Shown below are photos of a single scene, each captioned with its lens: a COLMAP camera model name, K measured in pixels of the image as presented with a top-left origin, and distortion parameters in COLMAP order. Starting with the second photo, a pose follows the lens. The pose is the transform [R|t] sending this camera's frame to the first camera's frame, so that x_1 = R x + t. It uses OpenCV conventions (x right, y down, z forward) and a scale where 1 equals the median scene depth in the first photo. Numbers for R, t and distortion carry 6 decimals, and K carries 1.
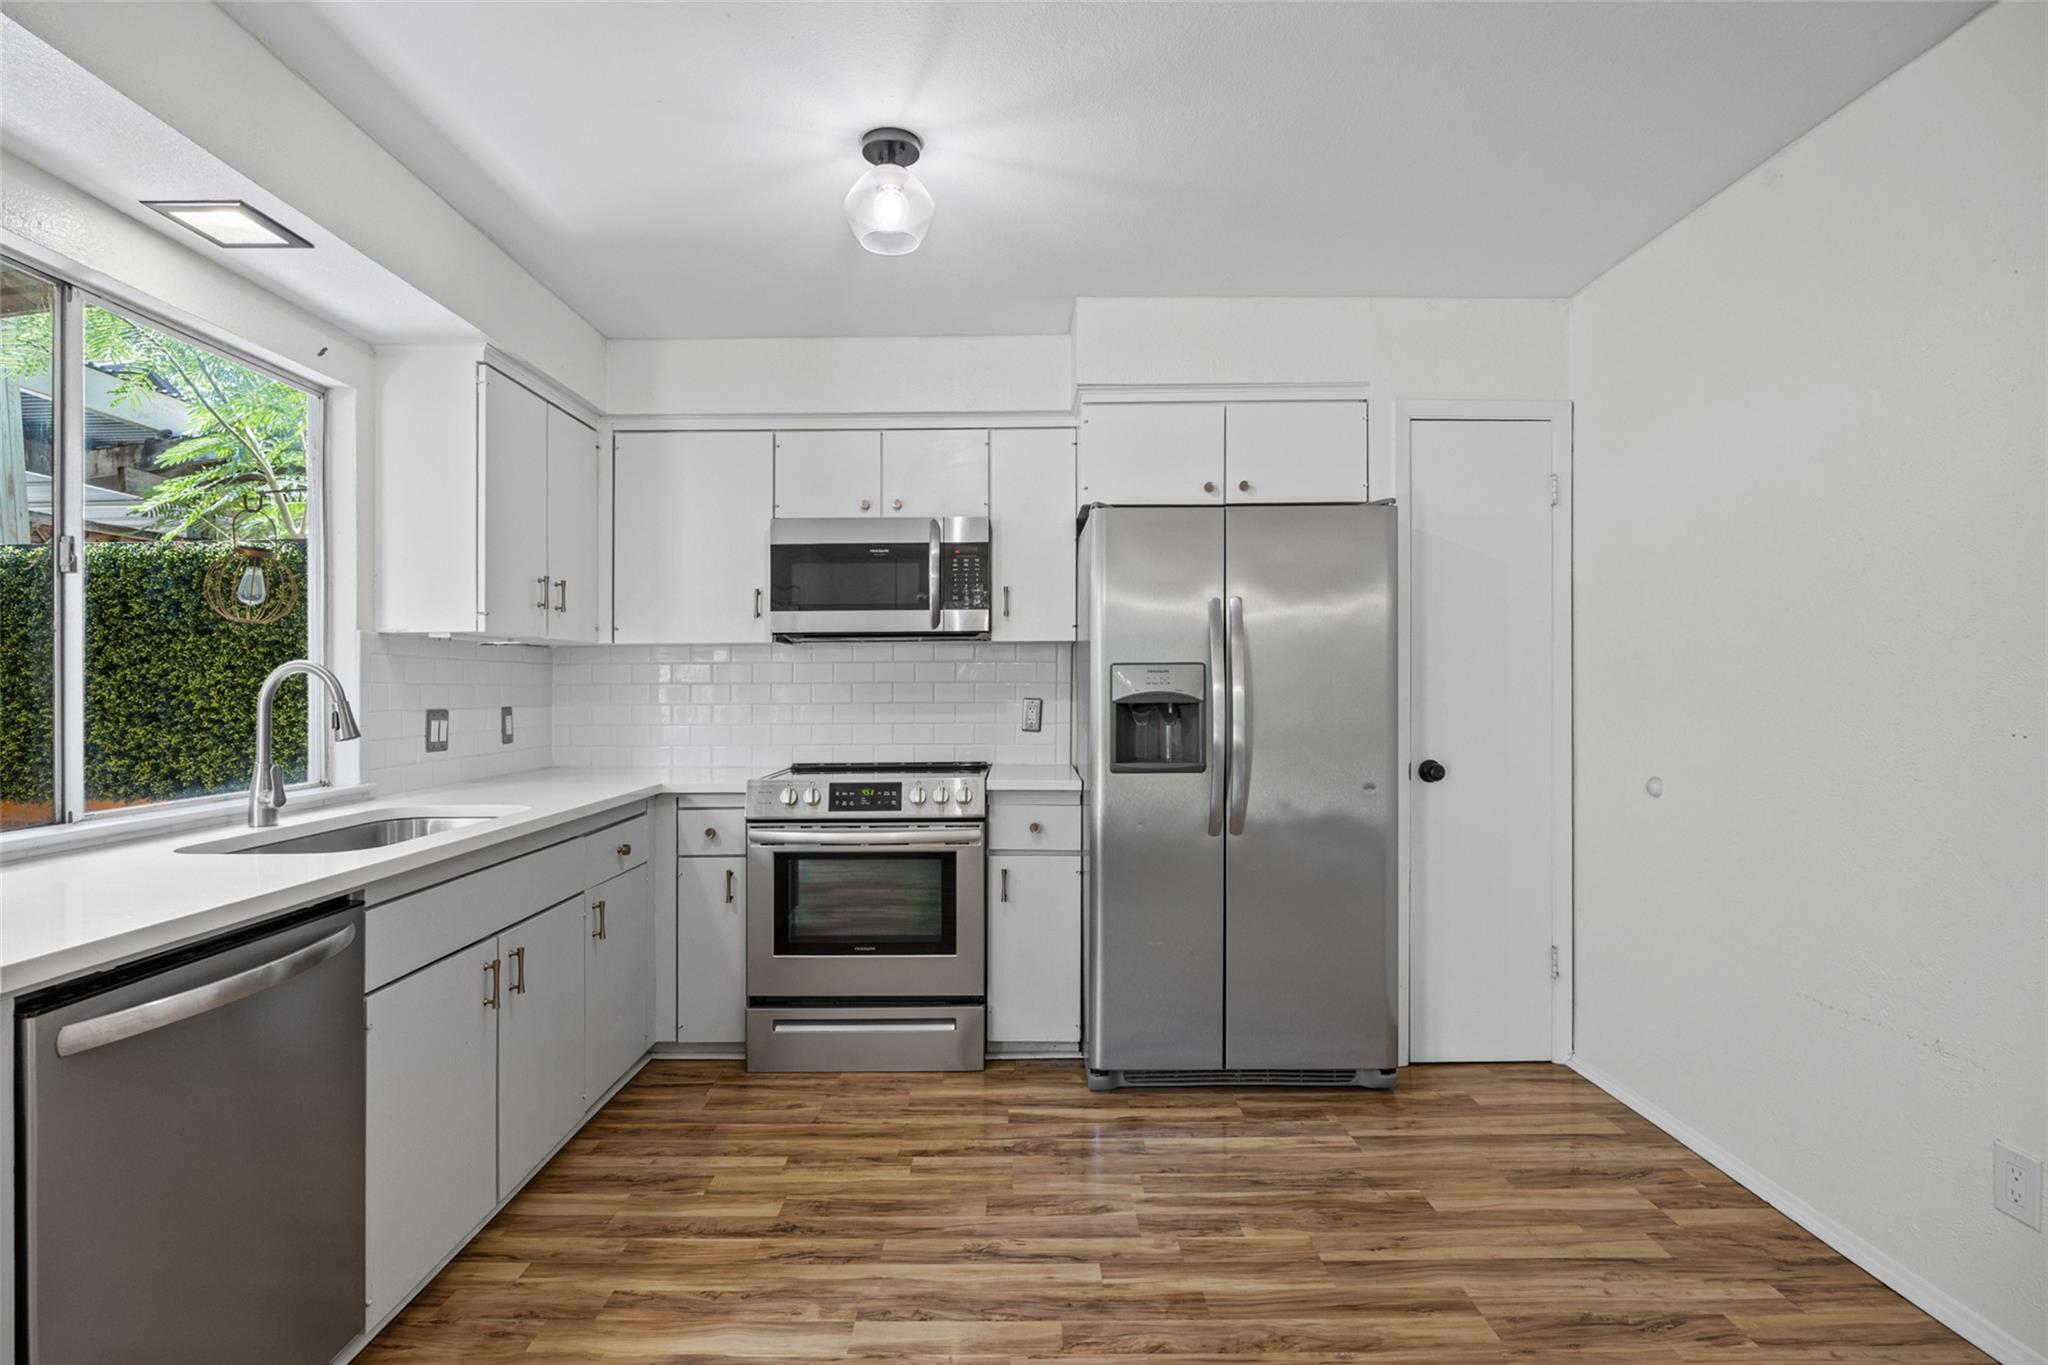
lens RADIAL K [[996.8, 0, 1024.0], [0, 996.8, 682.5], [0, 0, 1]] dist [-0.013260, 0.000770]
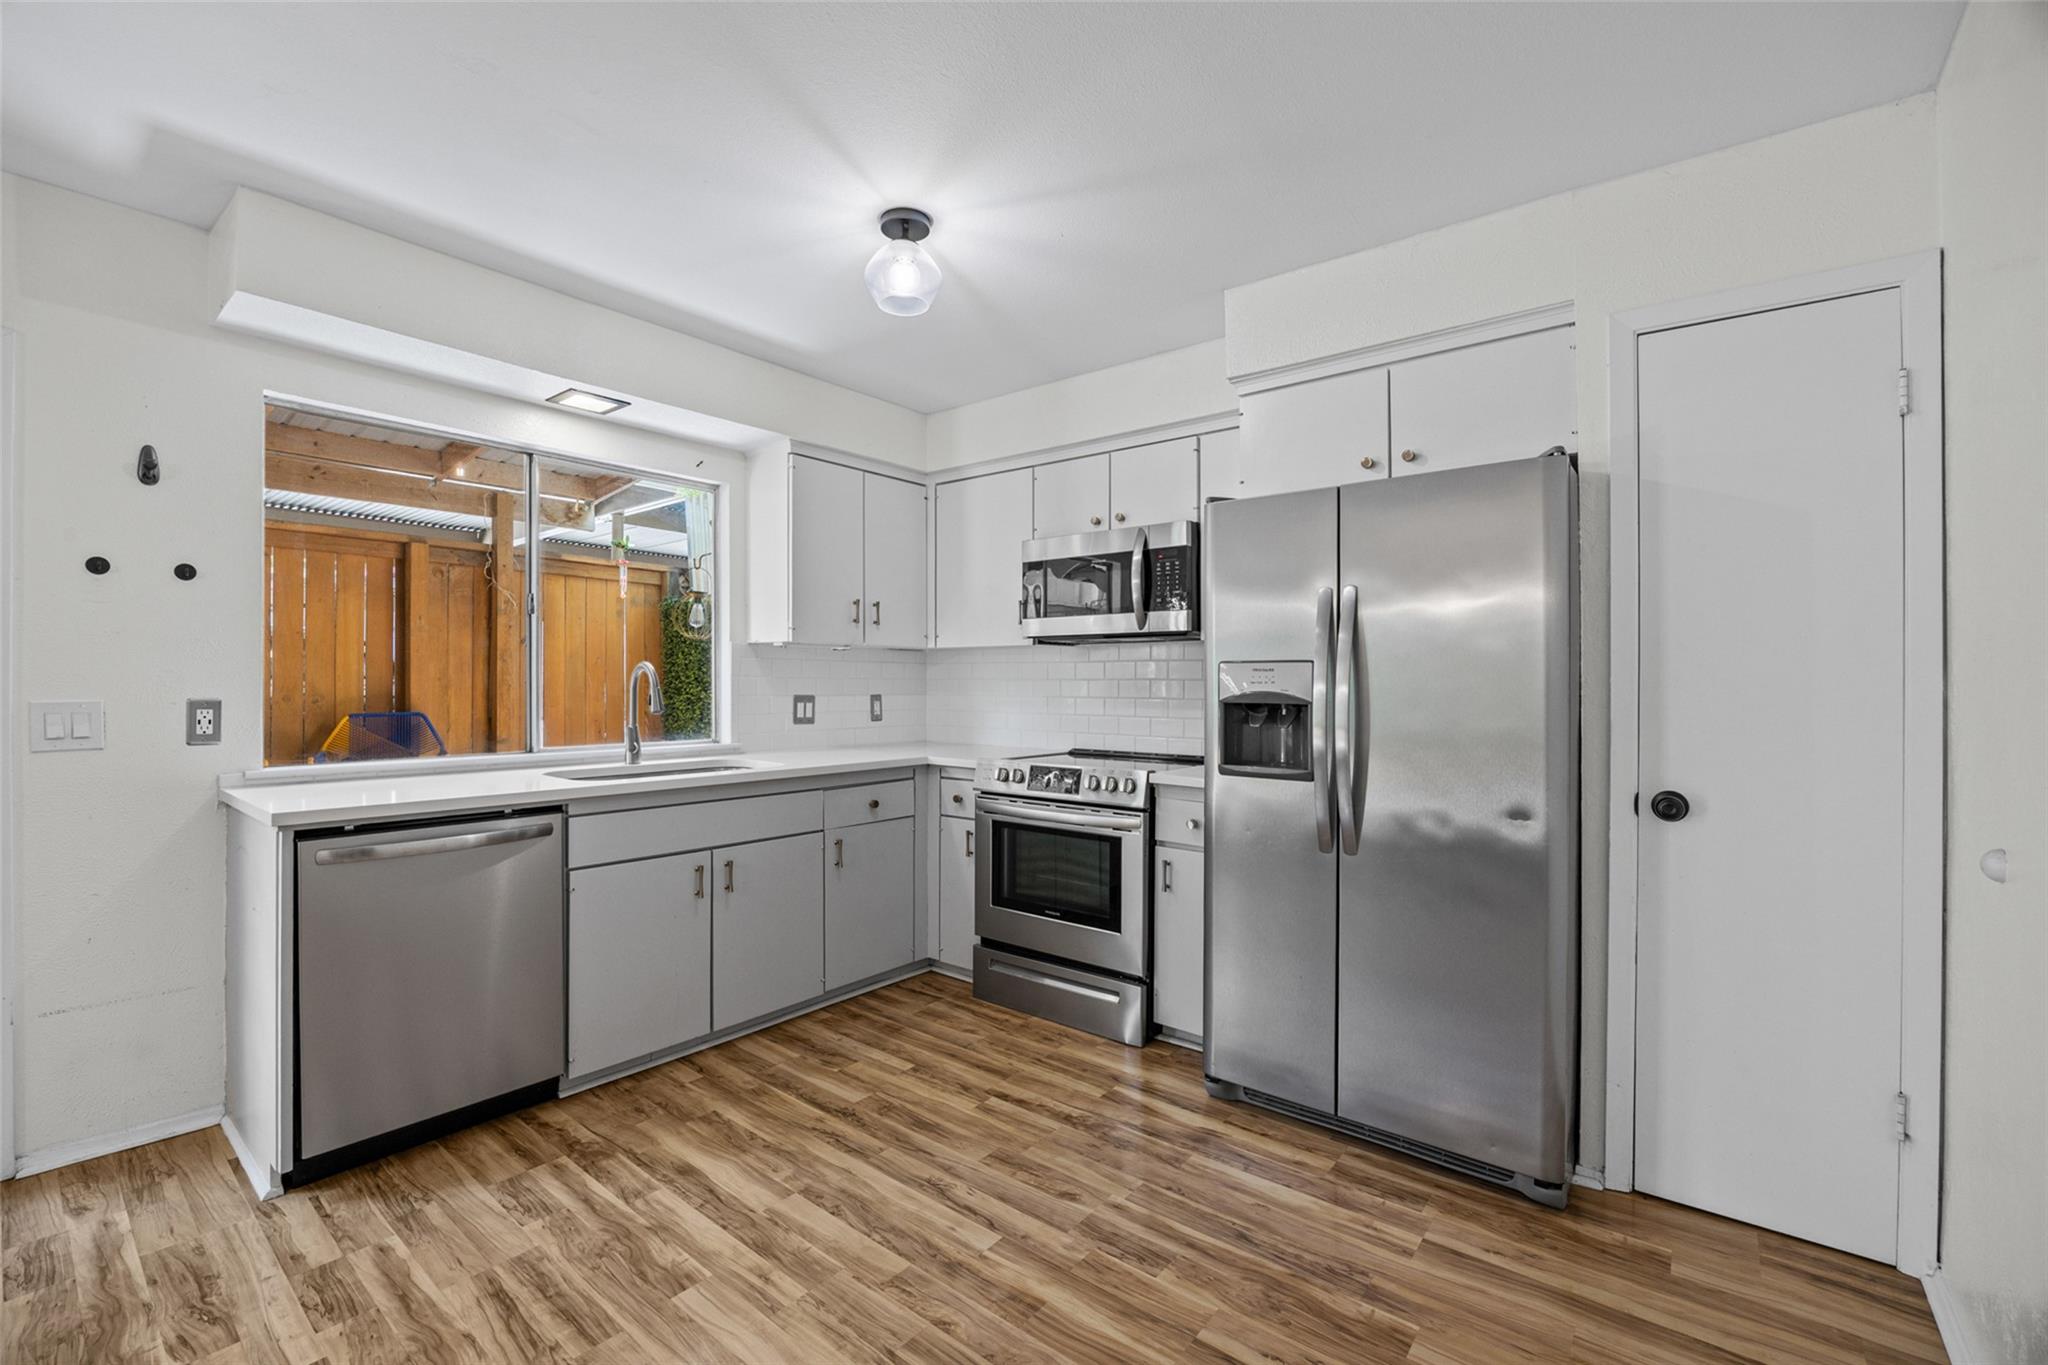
lens RADIAL K [[874.9, 0, 1024.0], [0, 874.9, 682.5], [0, 0, 1]] dist [-0.019649, 0.000812]
pose [[0.777019, 0.011538, -0.629371, 0.481609], [-0.009177, 0.999933, 0.007001, -0.003387], [0.629410, 0.000336, 0.777073, 0.221308]]
